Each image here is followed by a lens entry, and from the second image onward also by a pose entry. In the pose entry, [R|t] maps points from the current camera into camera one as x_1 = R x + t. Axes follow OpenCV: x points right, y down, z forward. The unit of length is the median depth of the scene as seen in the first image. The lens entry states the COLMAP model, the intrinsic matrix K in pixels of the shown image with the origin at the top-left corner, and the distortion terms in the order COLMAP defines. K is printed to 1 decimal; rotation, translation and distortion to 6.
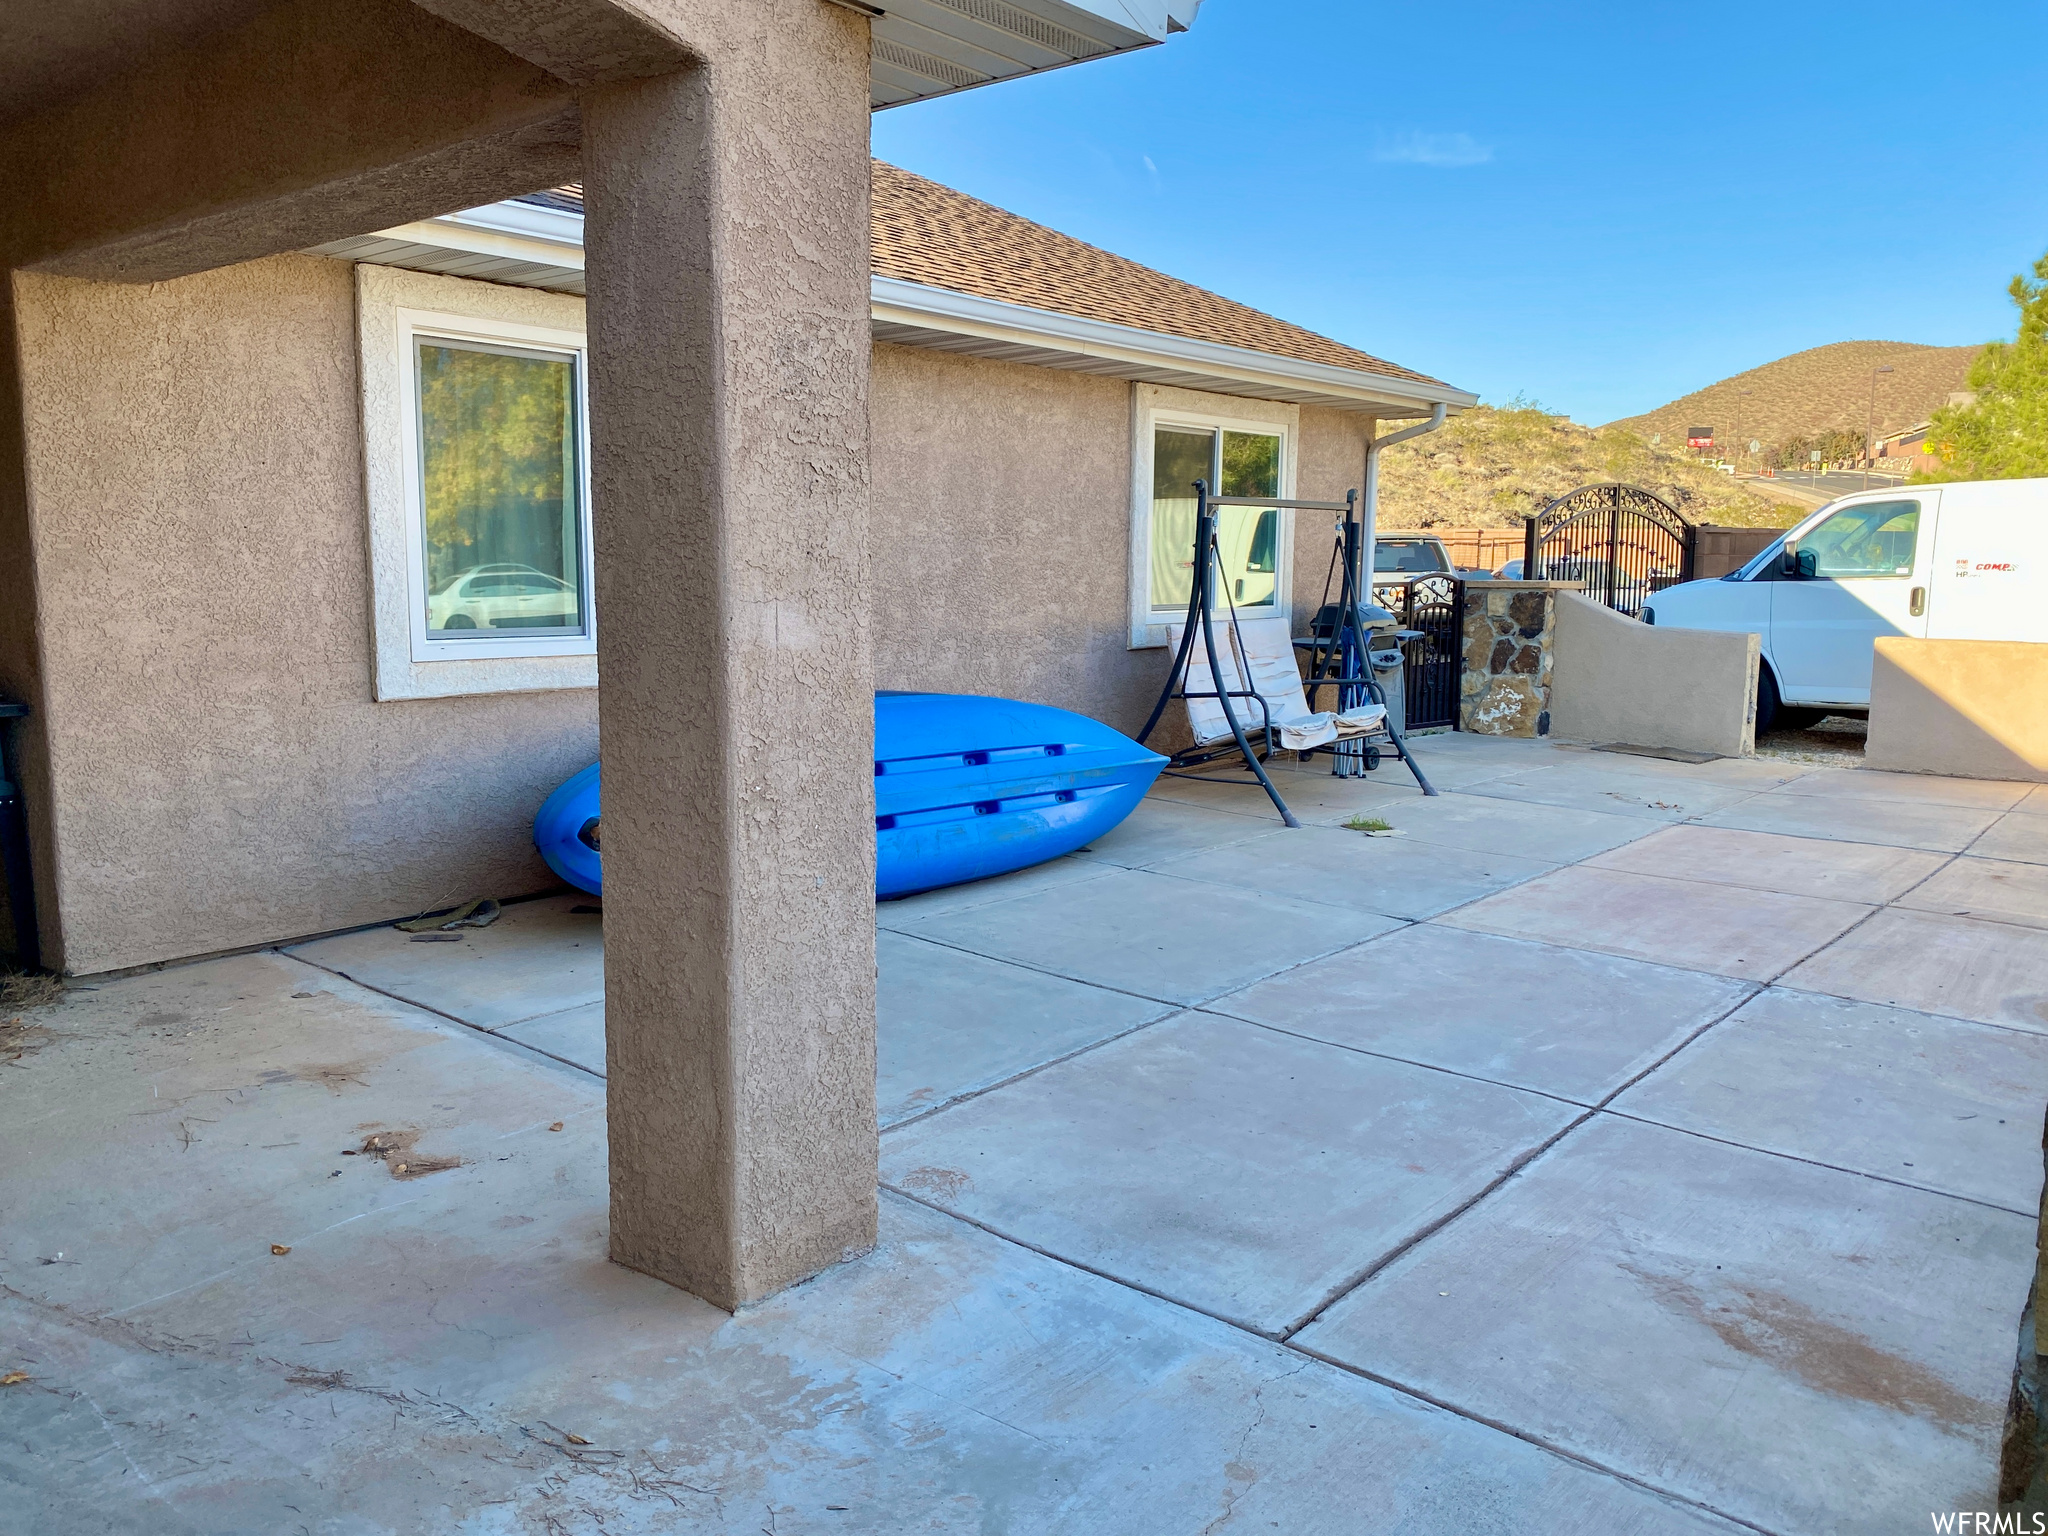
lens RADIAL K [[1560.6, 0, 1009.1], [0, 1560.6, 770.0], [0, 0, 1]] dist [0.059174, -0.073923]
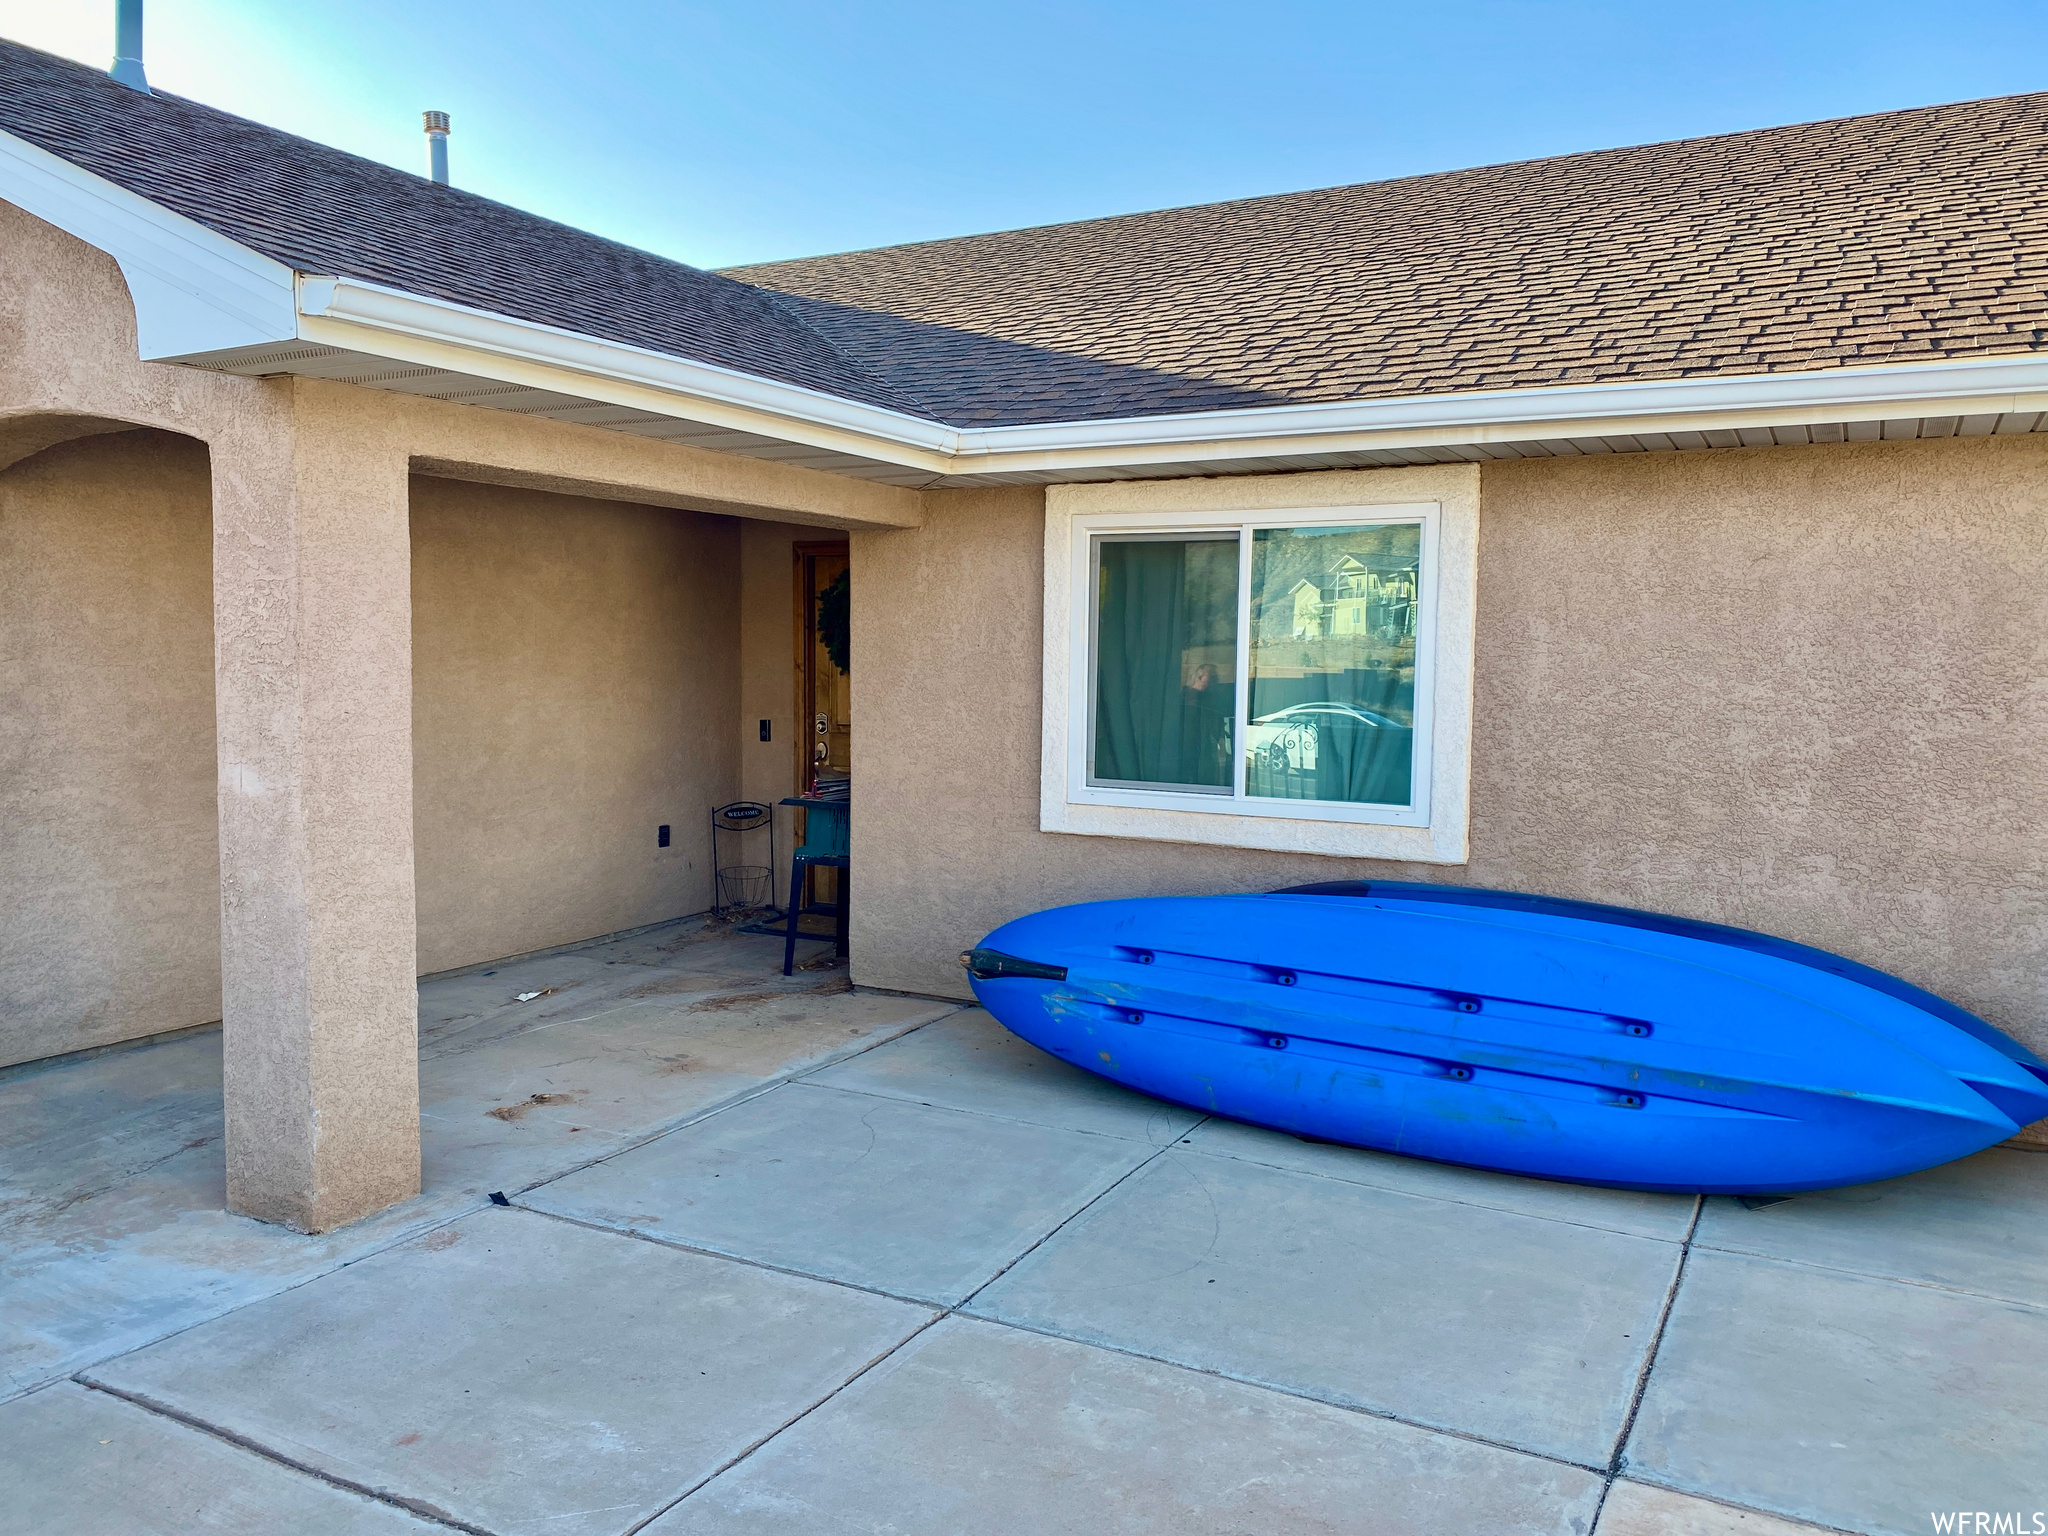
lens RADIAL K [[1560.6, 0, 1029.1], [0, 1560.6, 757.4], [0, 0, 1]] dist [0.059174, -0.073923]
pose [[0.199460, 0.063244, -0.977863, 1.054371], [-0.140900, 0.989396, 0.035250, -0.191401], [0.969723, 0.130750, 0.206256, 0.981406]]
